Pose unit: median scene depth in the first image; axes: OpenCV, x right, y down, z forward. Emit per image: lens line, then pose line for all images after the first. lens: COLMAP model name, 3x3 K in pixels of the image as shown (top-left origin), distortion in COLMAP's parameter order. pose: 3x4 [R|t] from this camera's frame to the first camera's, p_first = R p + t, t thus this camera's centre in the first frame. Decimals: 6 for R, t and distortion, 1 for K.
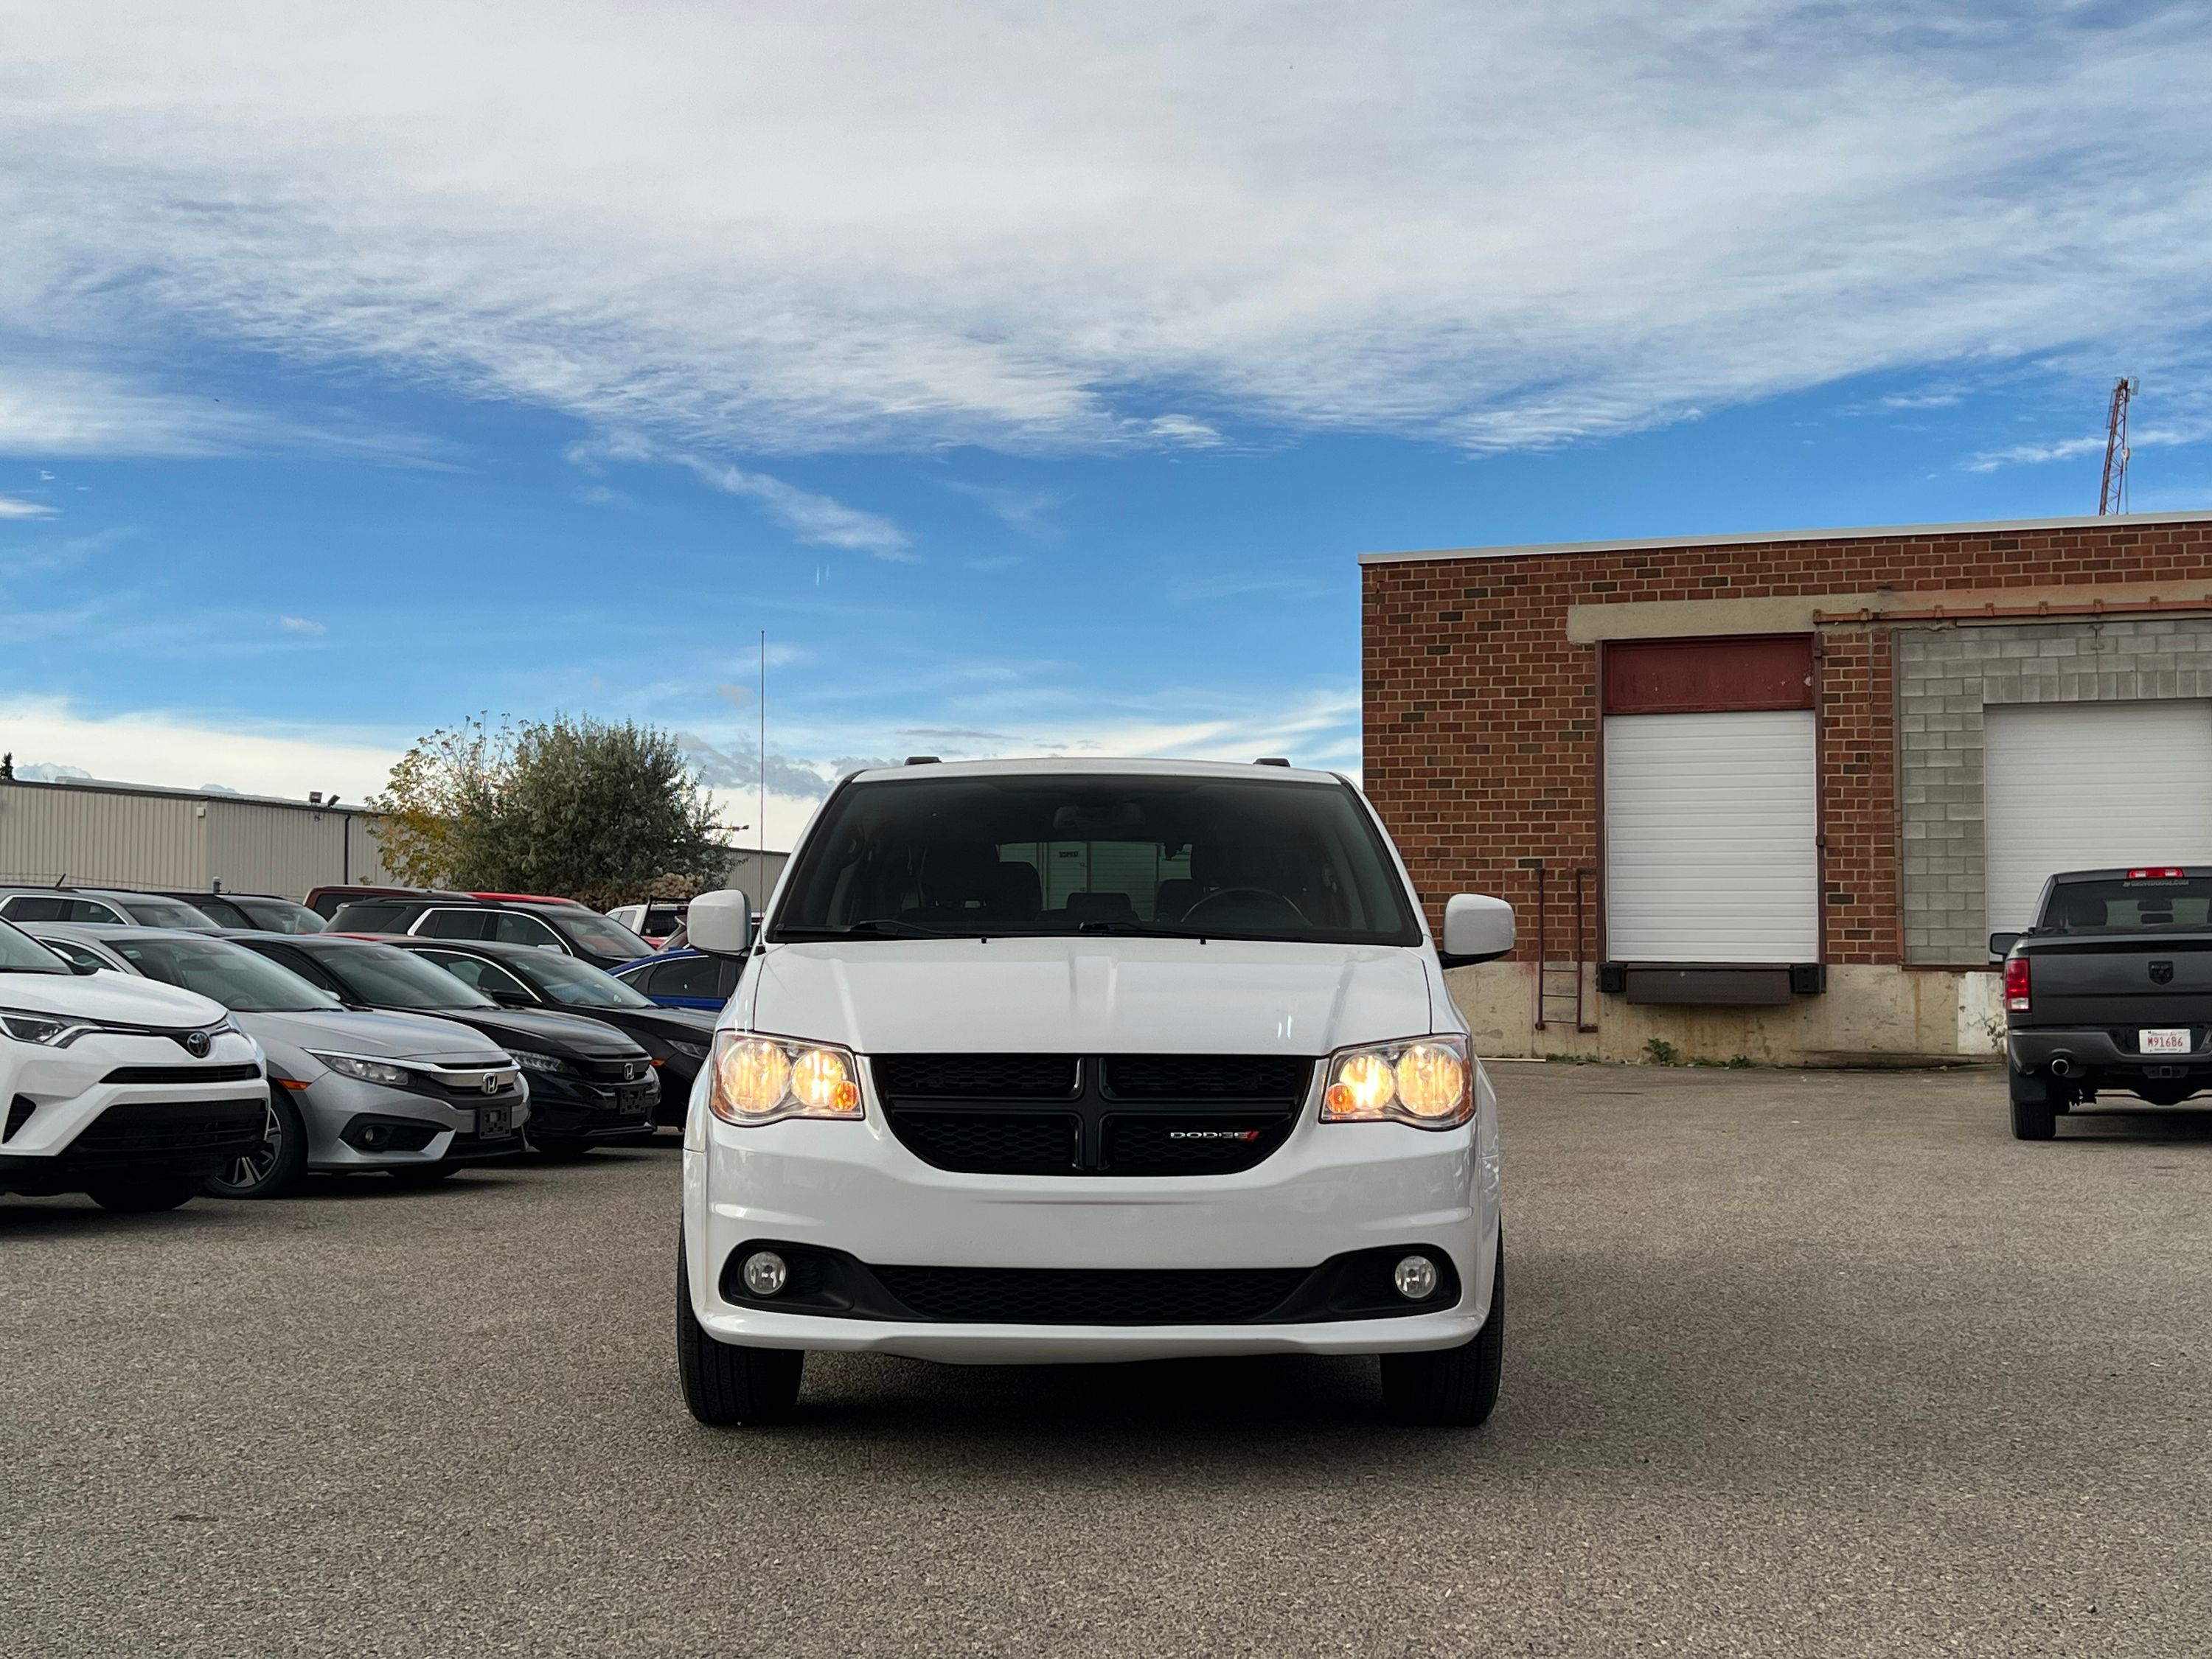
lens RADIAL K [[2712.2, 0, 1048.9], [0, 2712.2, 835.2], [0, 0, 1]] dist [0.157372, -0.398238]
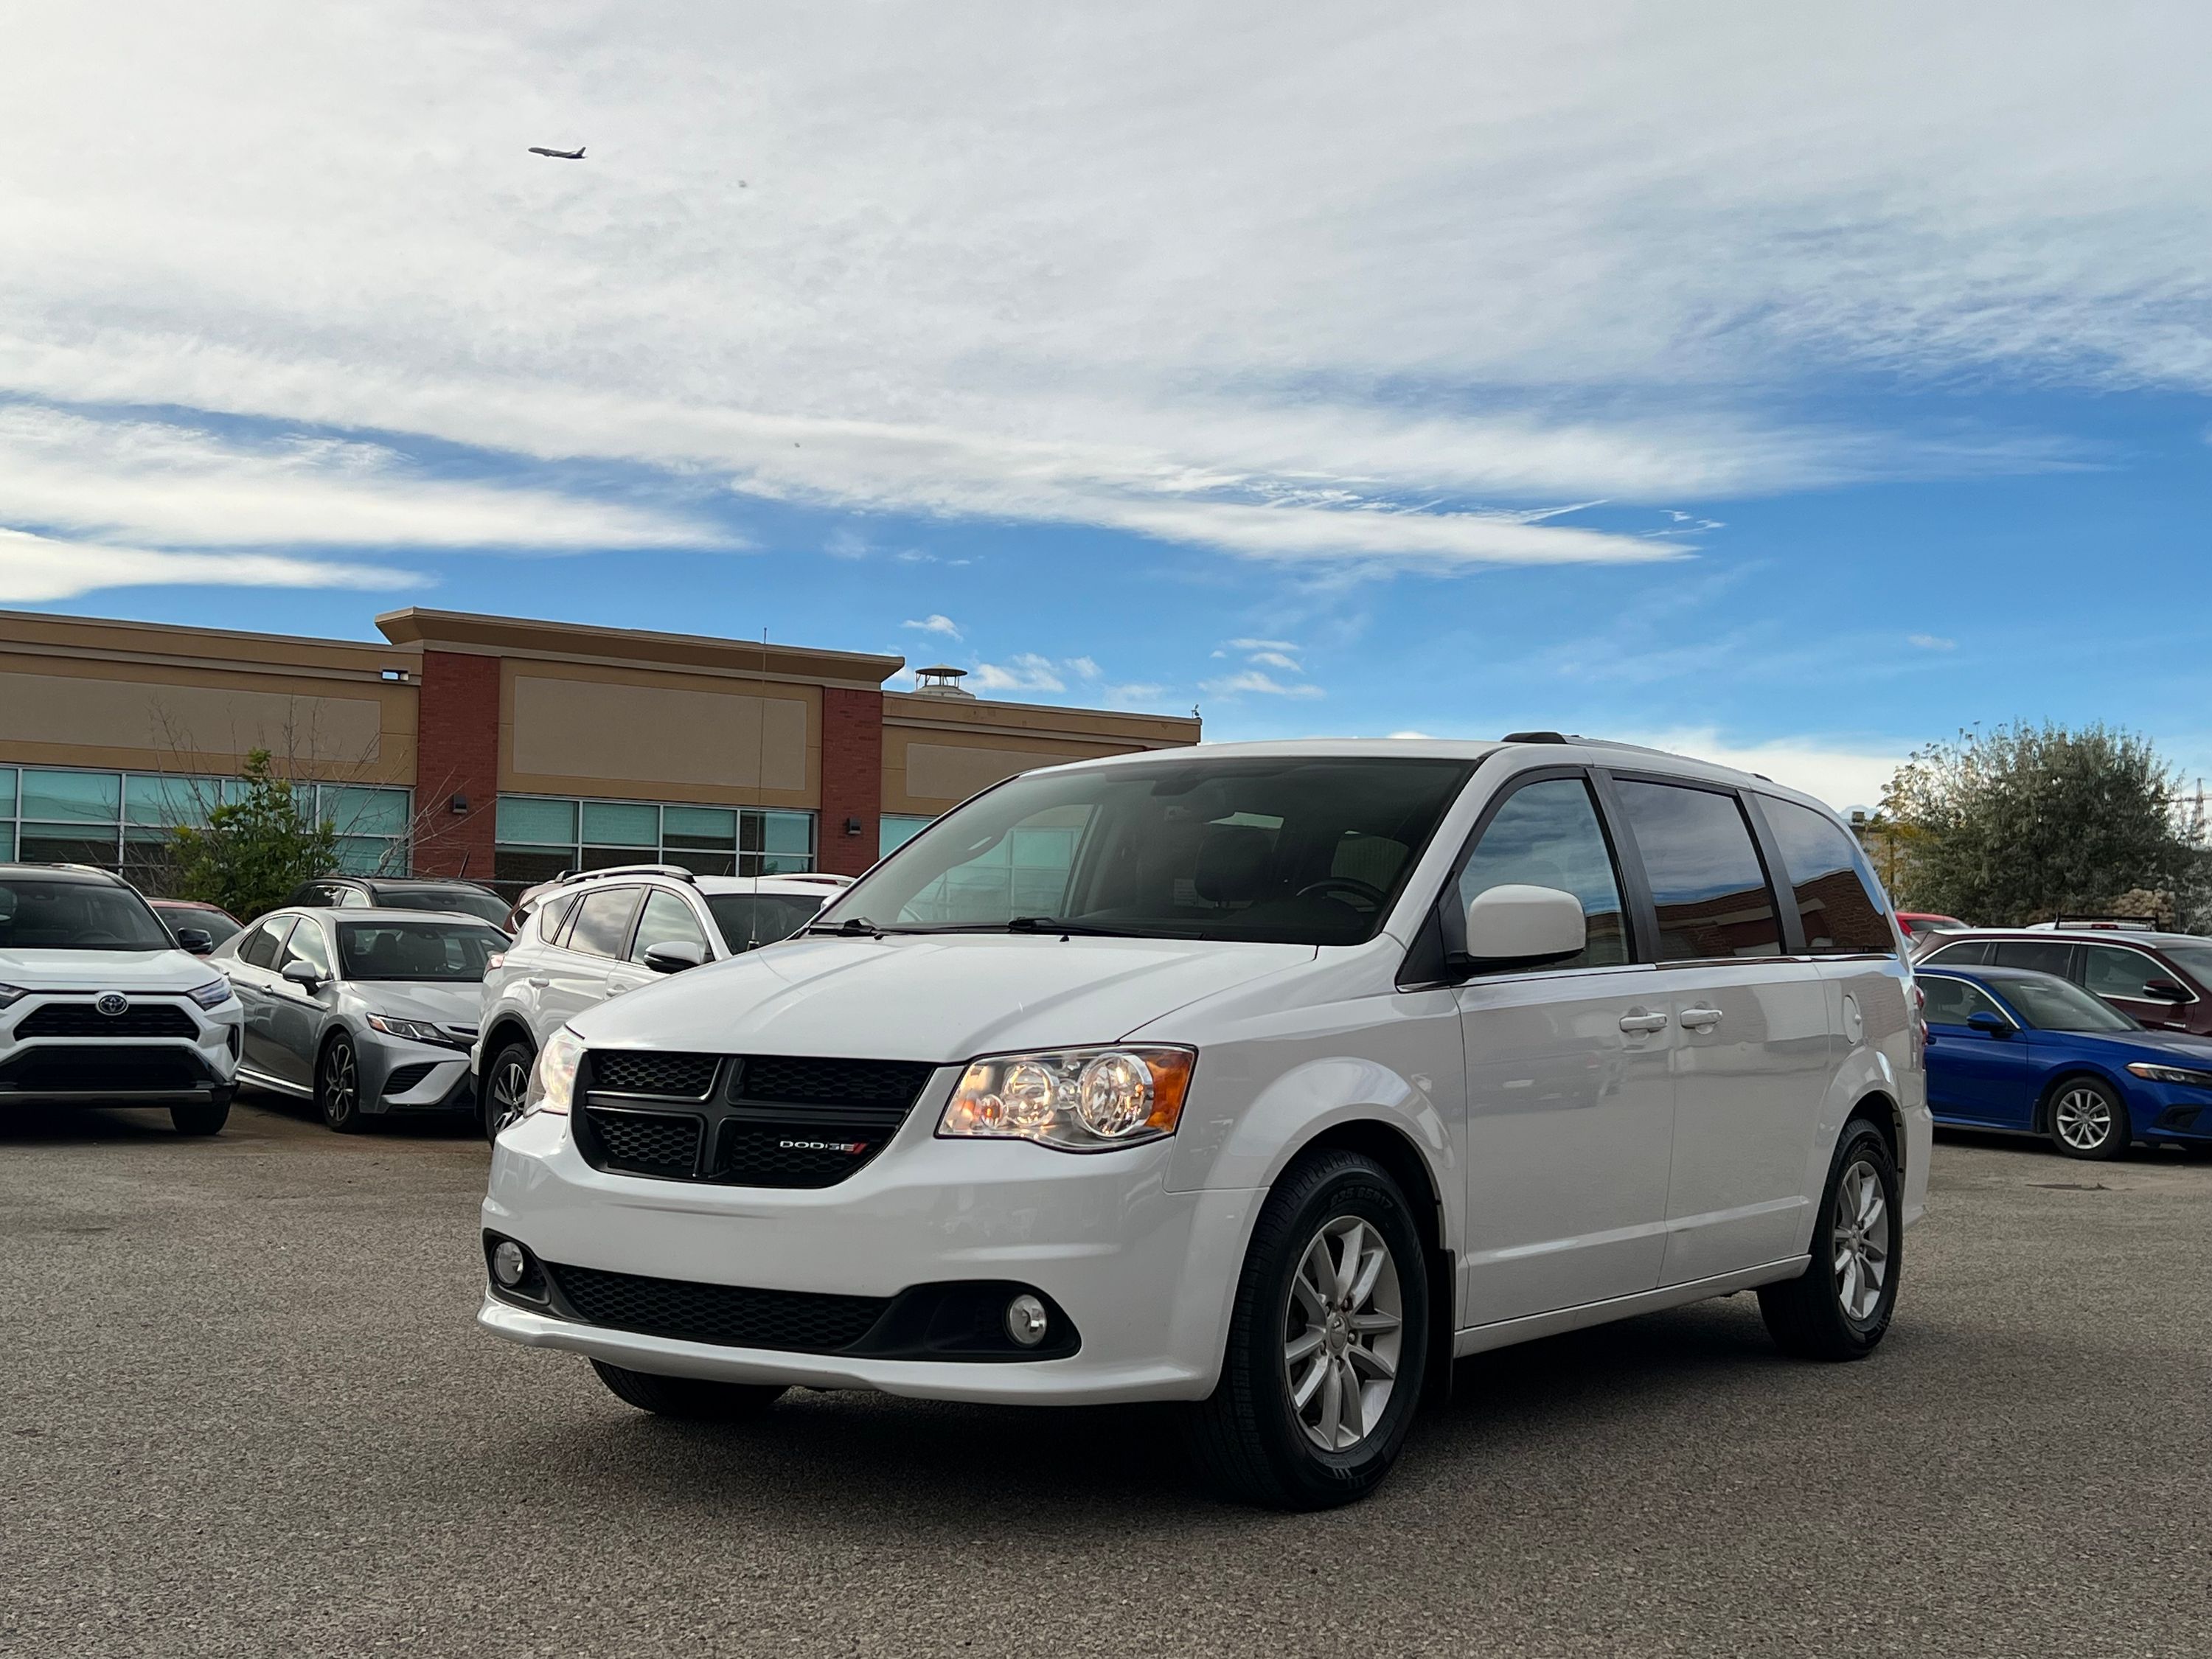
lens RADIAL K [[2690.6, 0, 1151.6], [0, 2690.6, 901.8], [0, 0, 1]] dist [0.218977, -0.535633]
pose [[0.818920, -0.006262, -0.573873, 0.069213], [0.015127, 0.999829, 0.010676, 0.002021], [0.573708, -0.017424, 0.818875, 0.032474]]
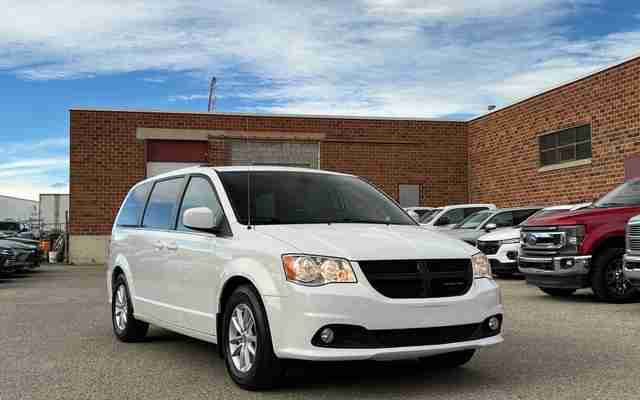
lens RADIAL K [[753.2, 0, 319.8], [0, 753.2, 200.0], [0, 0, 1]] dist [0.083393, 0.004127]
pose [[0.865682, 0.019238, 0.500225, -0.054644], [-0.021999, 0.999758, -0.000378, 0.001422], [-0.500111, -0.010678, 0.865896, 0.030451]]
